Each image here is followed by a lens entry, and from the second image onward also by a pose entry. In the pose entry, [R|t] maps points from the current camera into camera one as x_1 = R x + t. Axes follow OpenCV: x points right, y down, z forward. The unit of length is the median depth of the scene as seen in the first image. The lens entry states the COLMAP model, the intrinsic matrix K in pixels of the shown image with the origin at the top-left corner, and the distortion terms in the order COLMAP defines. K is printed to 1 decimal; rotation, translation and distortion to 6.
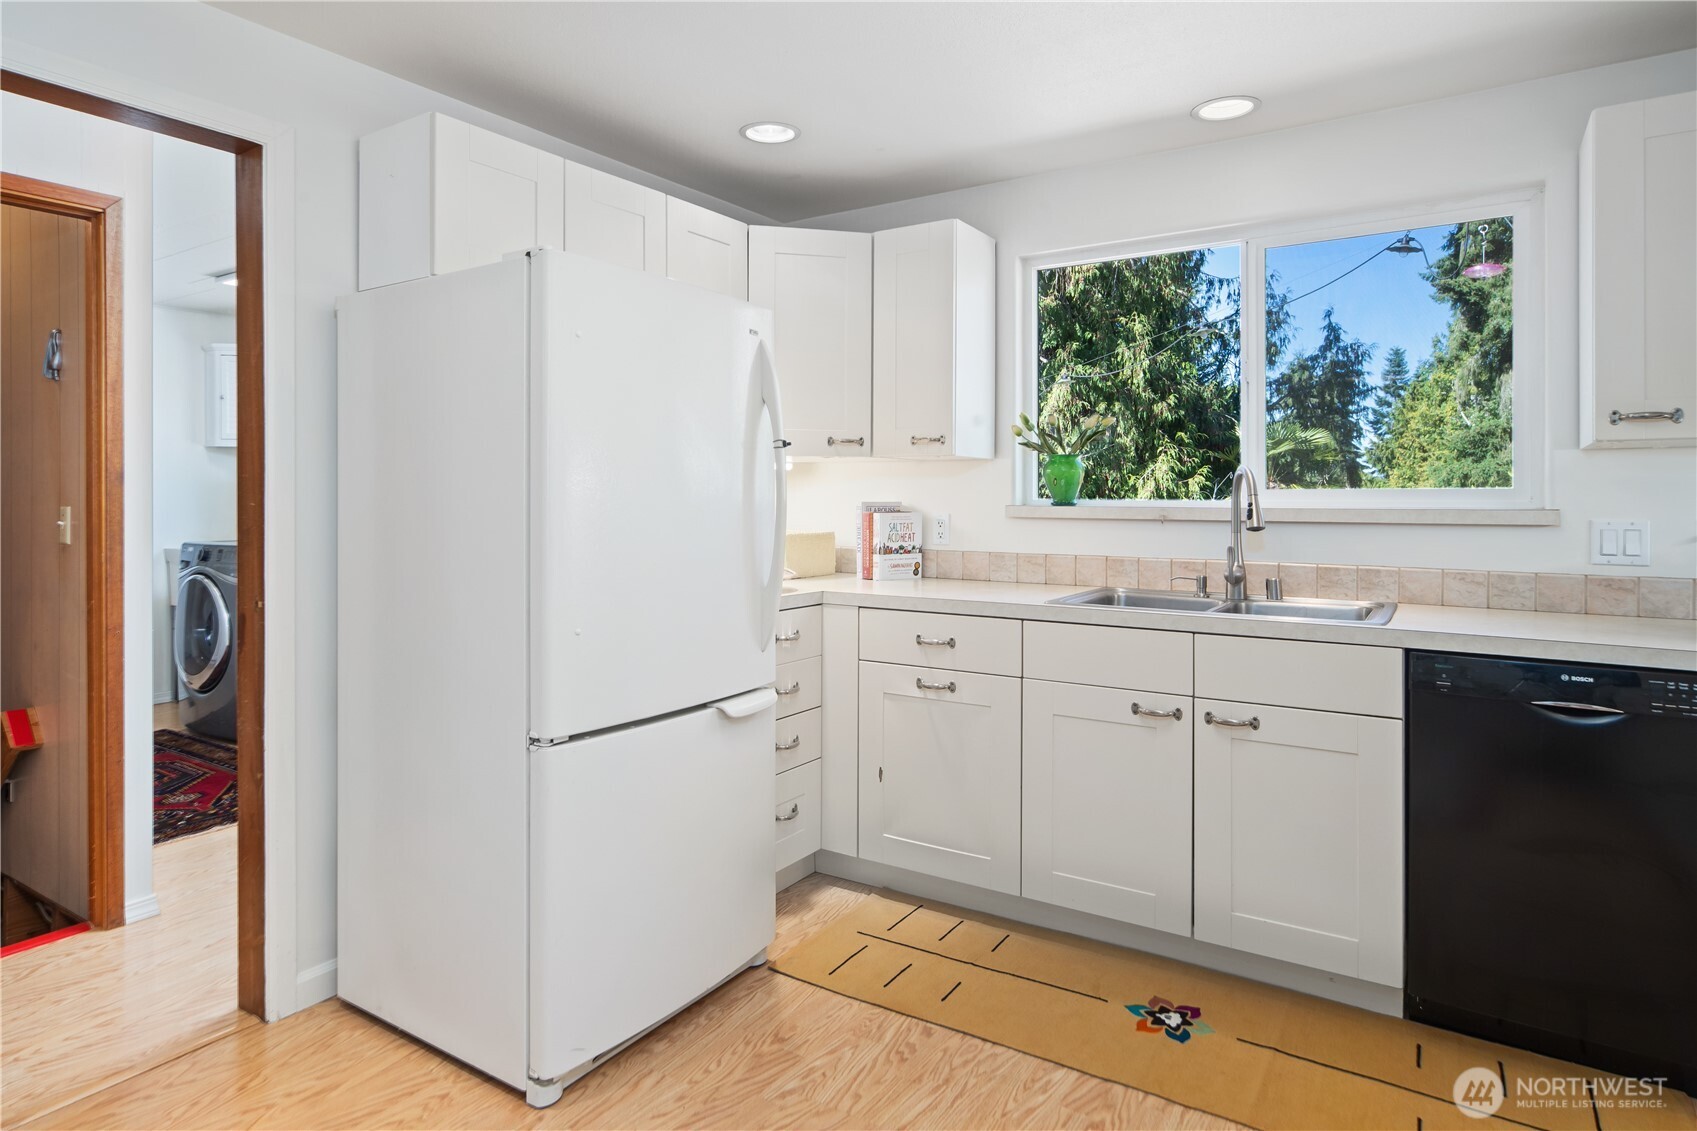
lens RADIAL K [[955.0, 0, 849.7], [0, 955.0, 504.6], [0, 0, 1]] dist [-0.002257, -0.000003]
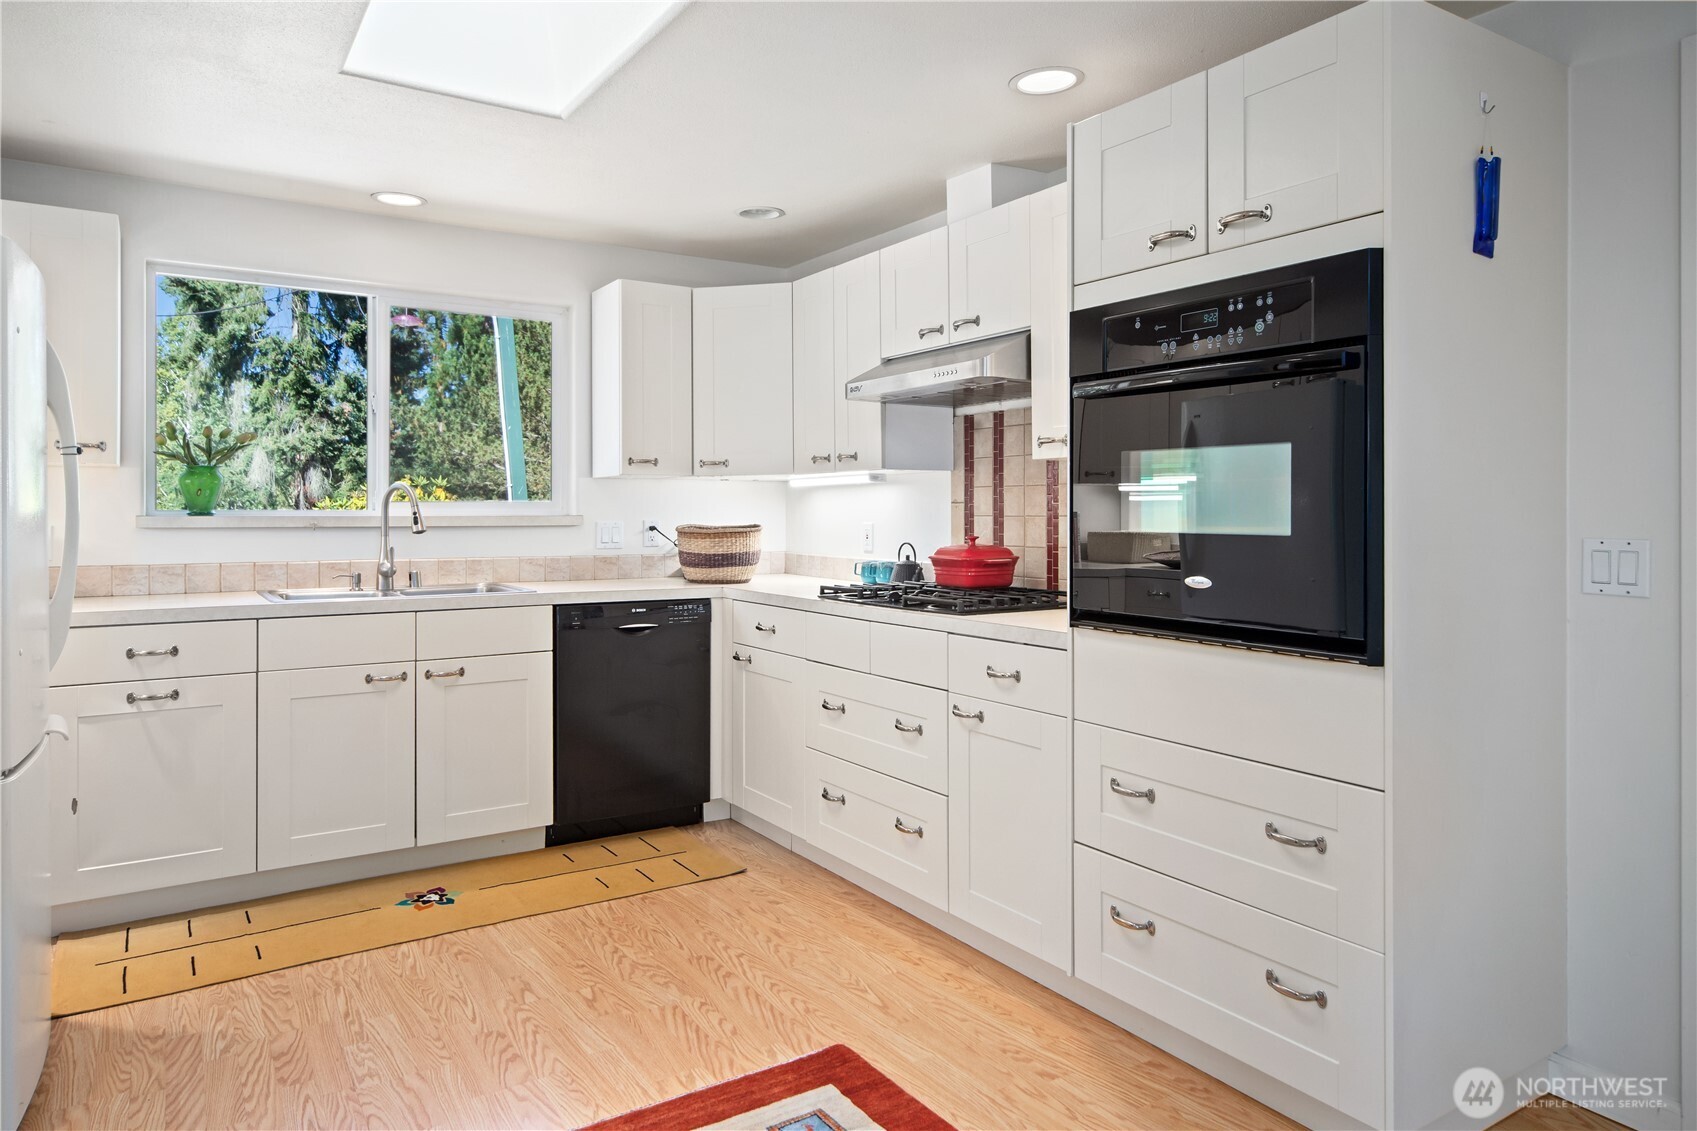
lens RADIAL K [[1050.8, 0, 848.5], [0, 1050.8, 524.2], [0, 0, 1]] dist [-0.004006, 0.002288]
pose [[0.401710, -0.014021, 0.915659, -0.649288], [0.005707, 0.999902, 0.012808, -0.000101], [-0.915749, 0.000081, 0.401751, -0.106917]]
